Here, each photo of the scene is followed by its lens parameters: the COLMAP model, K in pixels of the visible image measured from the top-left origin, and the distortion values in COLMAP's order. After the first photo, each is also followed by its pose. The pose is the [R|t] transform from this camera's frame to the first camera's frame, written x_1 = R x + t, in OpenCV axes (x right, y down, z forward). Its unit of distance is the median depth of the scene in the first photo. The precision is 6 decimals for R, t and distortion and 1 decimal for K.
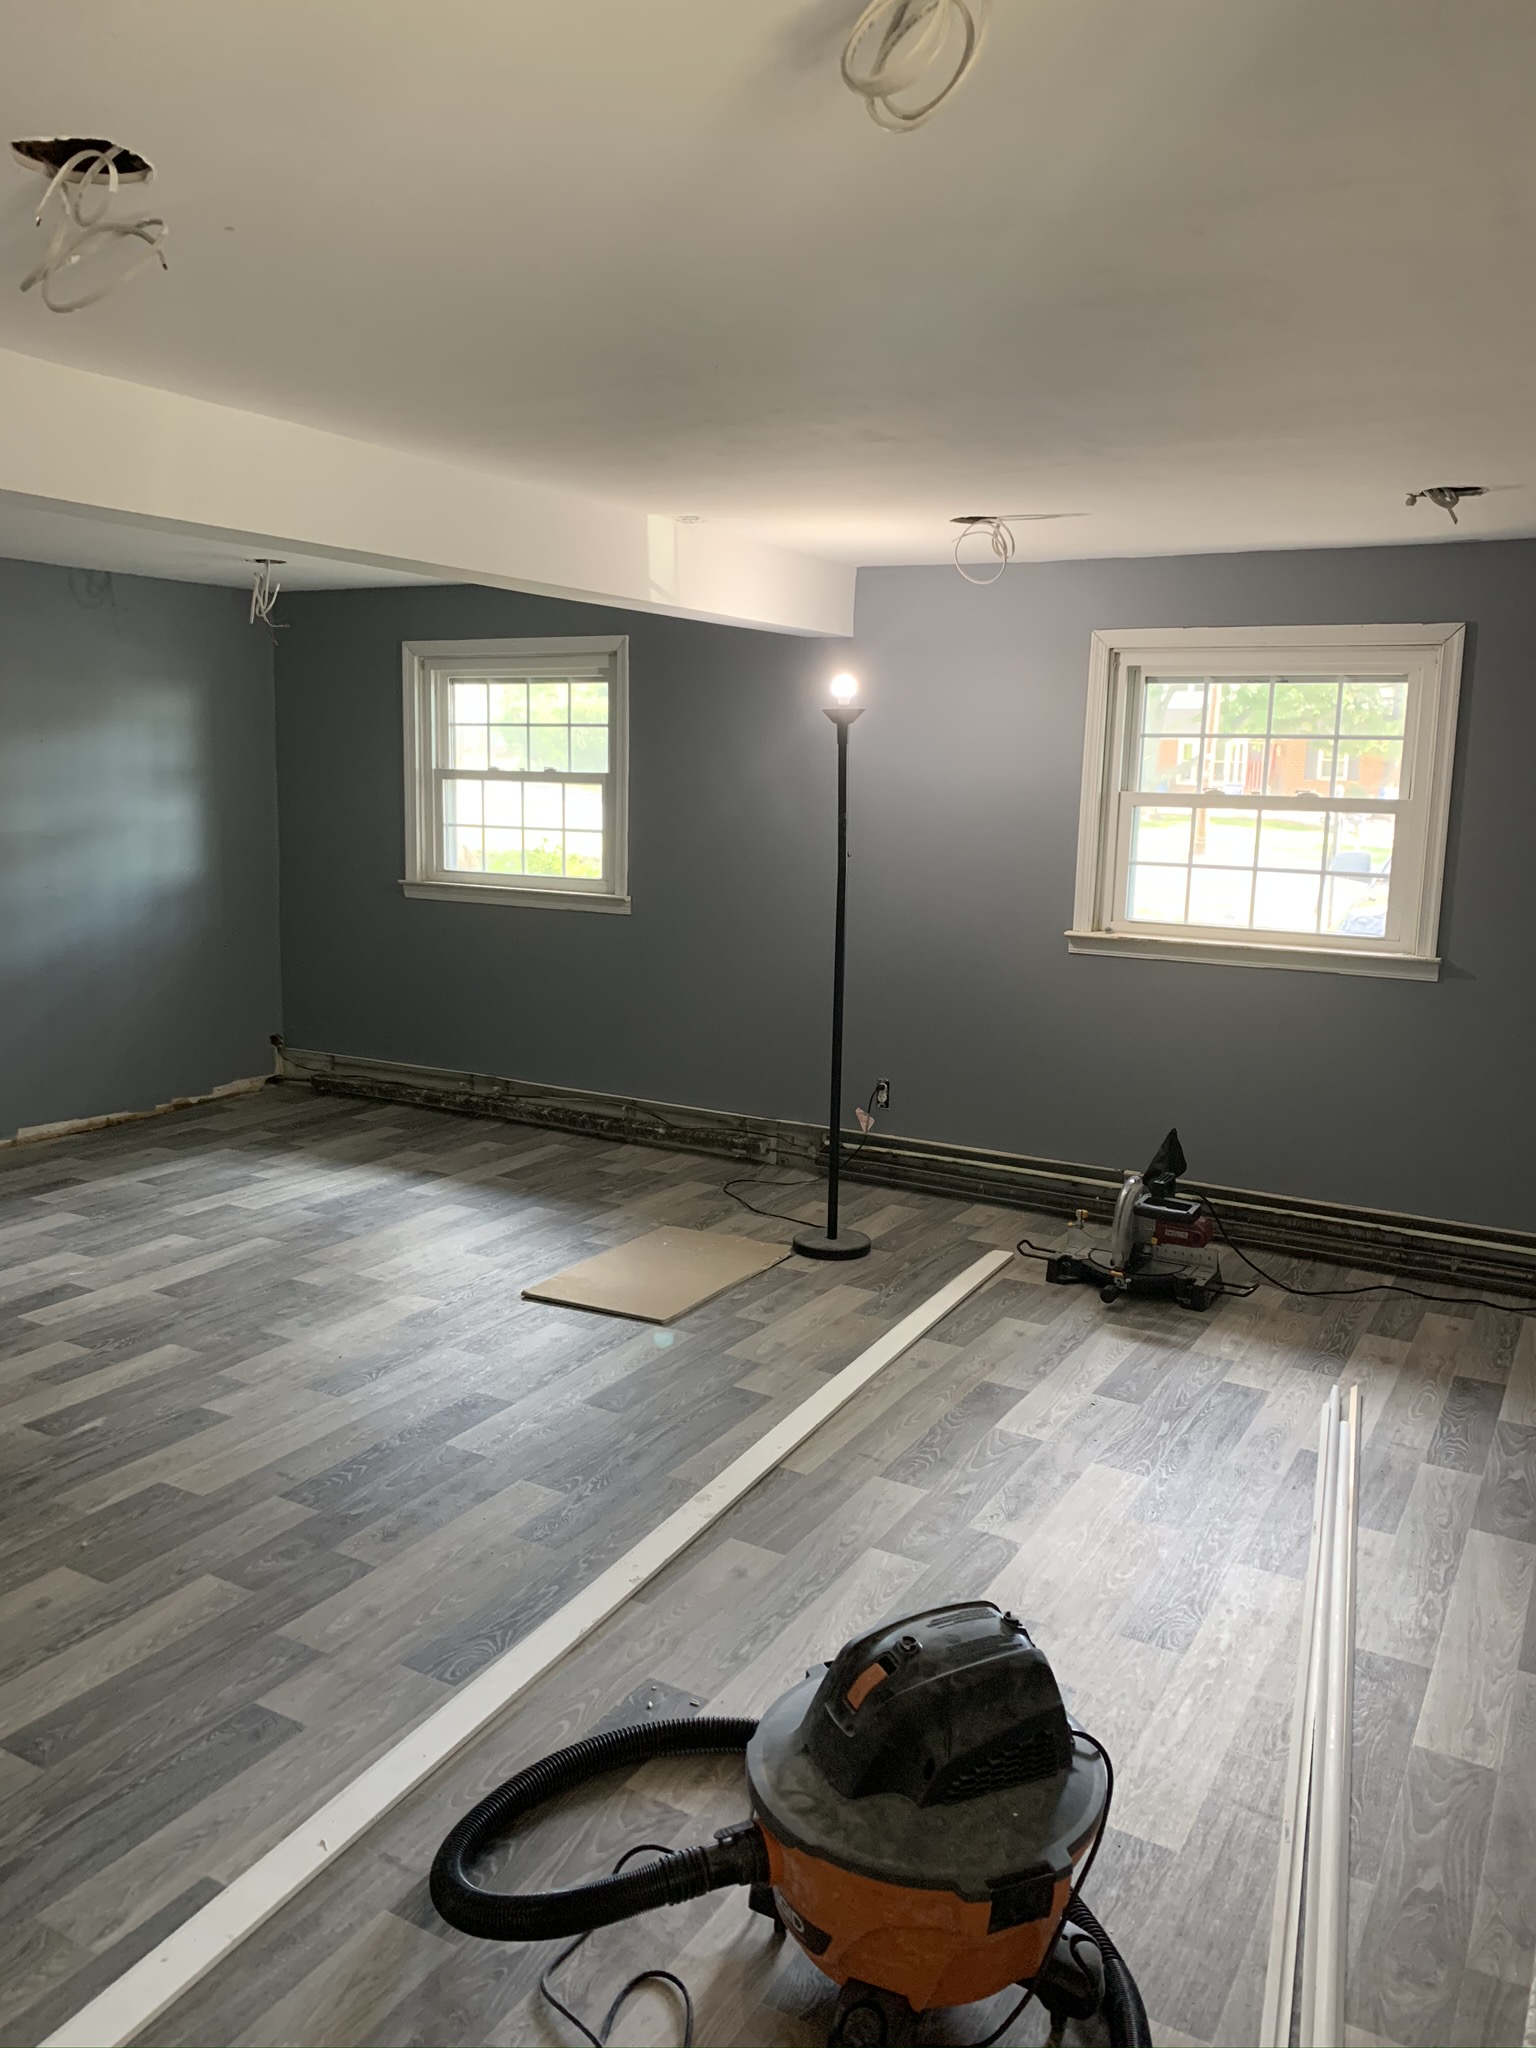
lens RADIAL K [[1579.1, 0, 758.2], [0, 1579.1, 1012.2], [0, 0, 1]] dist [-0.009356, -0.000363]
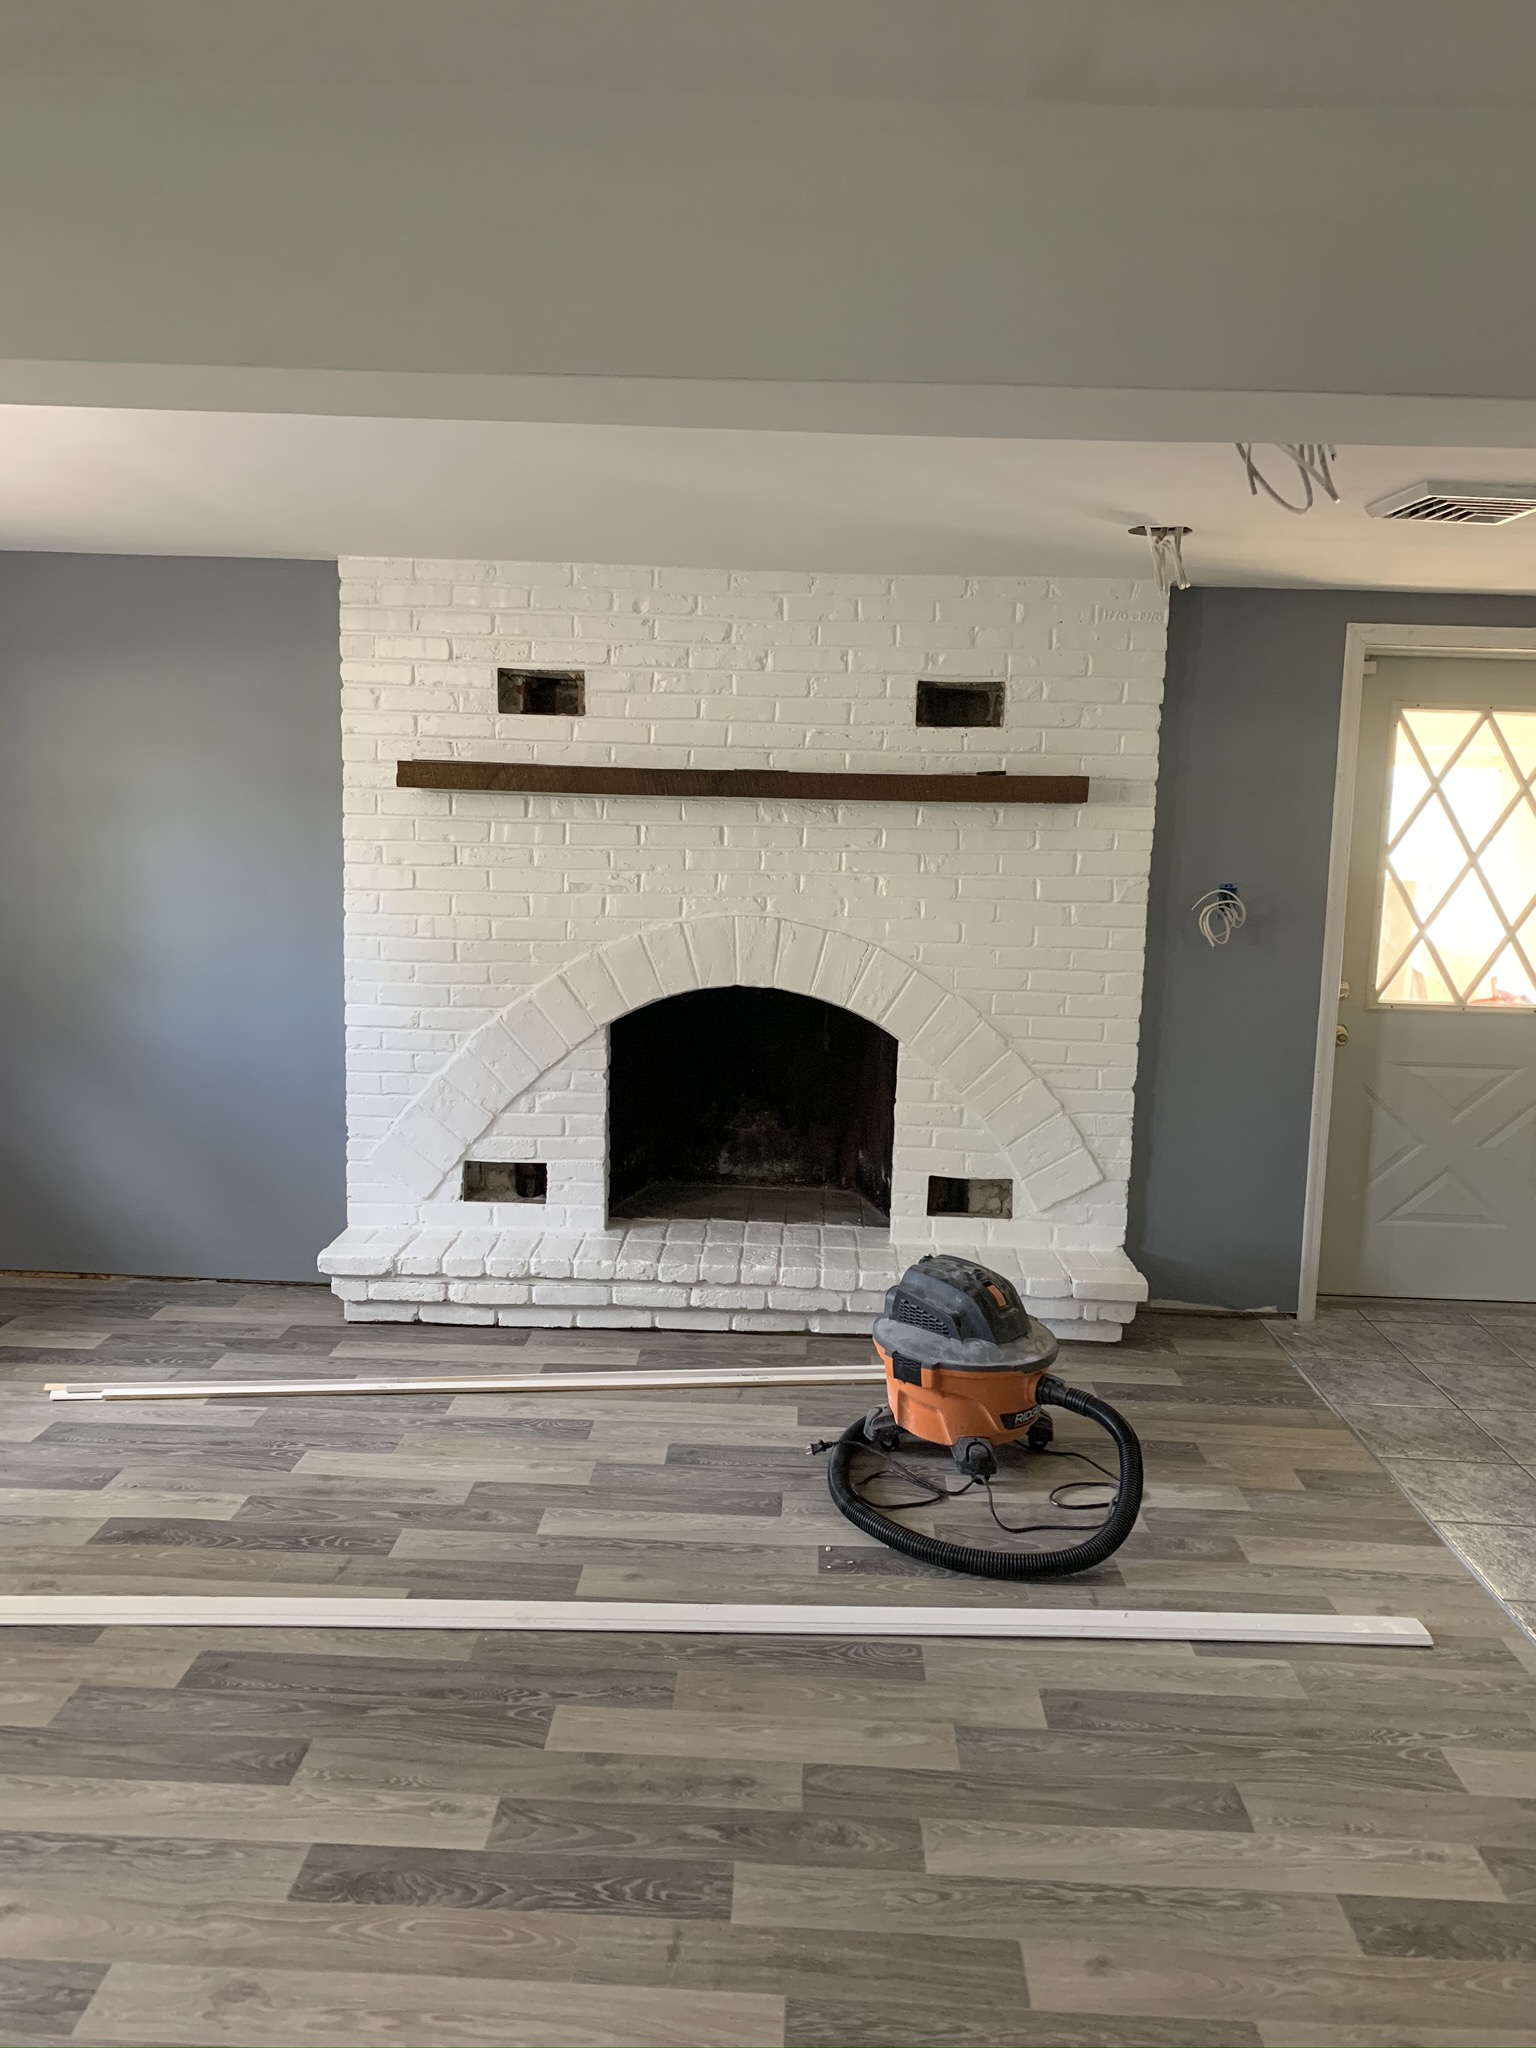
lens RADIAL K [[1579.1, 0, 772.2], [0, 1579.1, 1014.3], [0, 0, 1]] dist [0.017117, -0.010823]
pose [[-0.482850, -0.162541, 0.860486, -0.997936], [0.103933, 0.965041, 0.240612, -0.279774], [-0.869514, 0.205612, -0.449077, 1.435812]]
